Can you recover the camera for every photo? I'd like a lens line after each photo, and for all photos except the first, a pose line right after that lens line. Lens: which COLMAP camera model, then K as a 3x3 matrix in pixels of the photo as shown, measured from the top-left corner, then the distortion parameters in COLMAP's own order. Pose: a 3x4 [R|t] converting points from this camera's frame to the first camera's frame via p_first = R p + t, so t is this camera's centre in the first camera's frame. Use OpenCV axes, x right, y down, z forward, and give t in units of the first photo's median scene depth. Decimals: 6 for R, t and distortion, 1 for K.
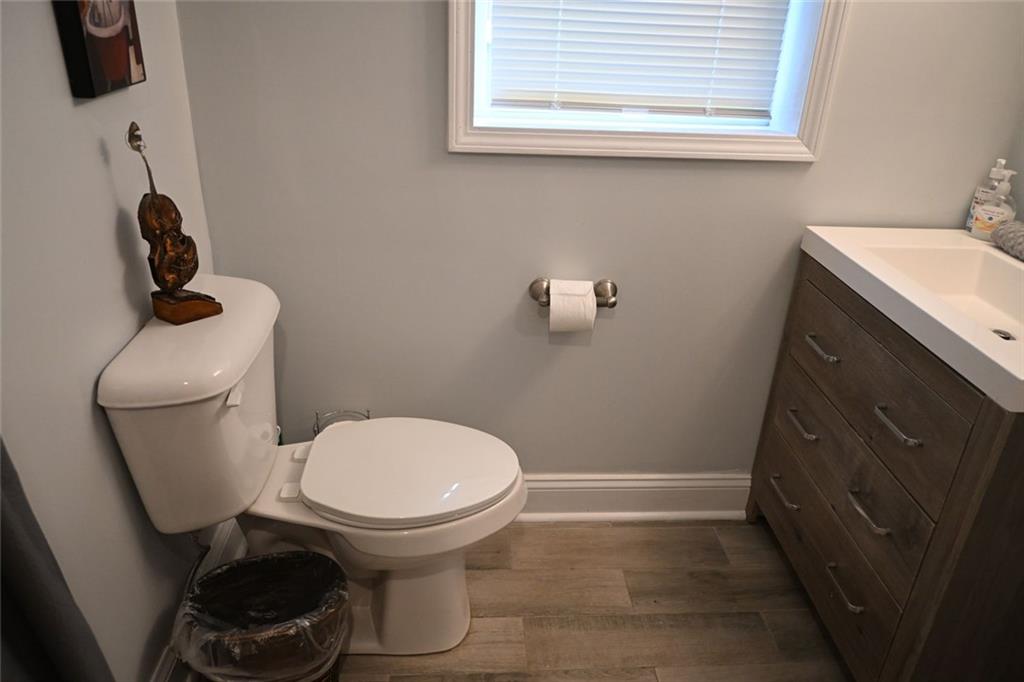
lens RADIAL K [[727.1, 0, 510.4], [0, 727.1, 343.6], [0, 0, 1]] dist [-0.003412, 0.000389]
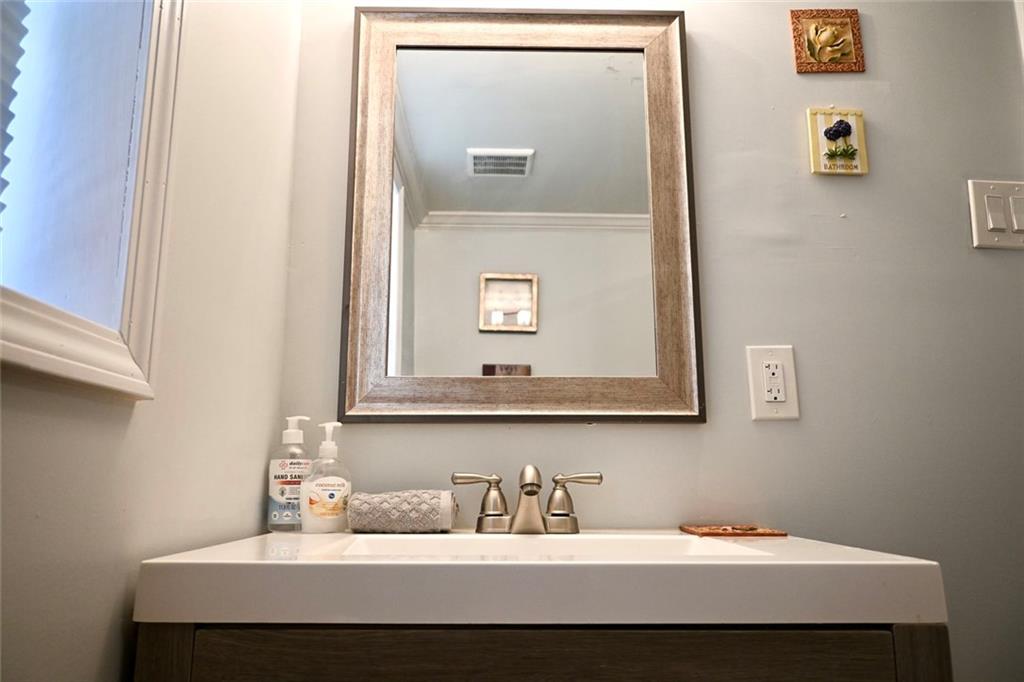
lens RADIAL K [[727.1, 0, 510.4], [0, 727.1, 343.6], [0, 0, 1]] dist [-0.003412, 0.000389]
pose [[0.038872, 0.150014, 0.987919, 0.009773], [0.438547, 0.885802, -0.151763, -0.124068], [-0.897867, 0.439148, -0.031355, 0.815372]]
